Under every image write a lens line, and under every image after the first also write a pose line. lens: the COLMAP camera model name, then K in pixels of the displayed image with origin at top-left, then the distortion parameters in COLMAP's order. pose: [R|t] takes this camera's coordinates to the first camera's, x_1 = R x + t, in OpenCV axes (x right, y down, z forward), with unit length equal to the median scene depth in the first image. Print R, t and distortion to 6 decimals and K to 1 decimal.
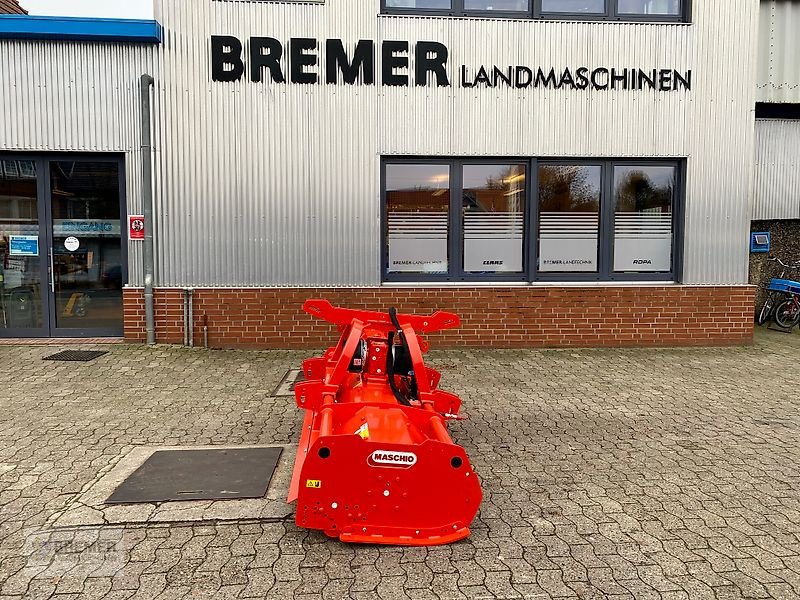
lens RADIAL K [[619.8, 0, 400.0], [0, 619.8, 300.0], [0, 0, 1]] dist [-0.001988, -0.003680]
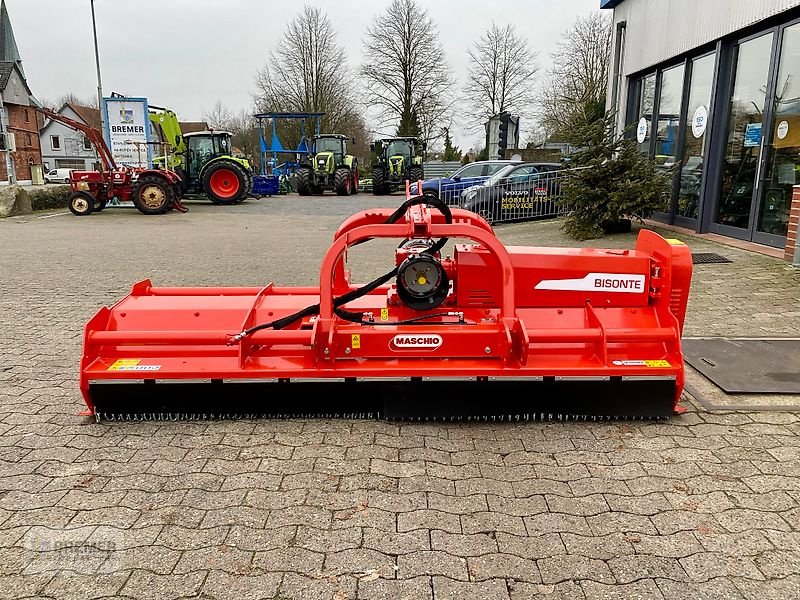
lens RADIAL K [[601.4, 0, 400.0], [0, 601.4, 300.0], [0, 0, 1]] dist [0.016988, -0.007800]
pose [[-0.092588, 0.214207, -0.972390, 0.597772], [-0.087667, 0.971039, 0.222257, -0.019633], [0.991838, 0.105825, -0.071128, 1.001969]]
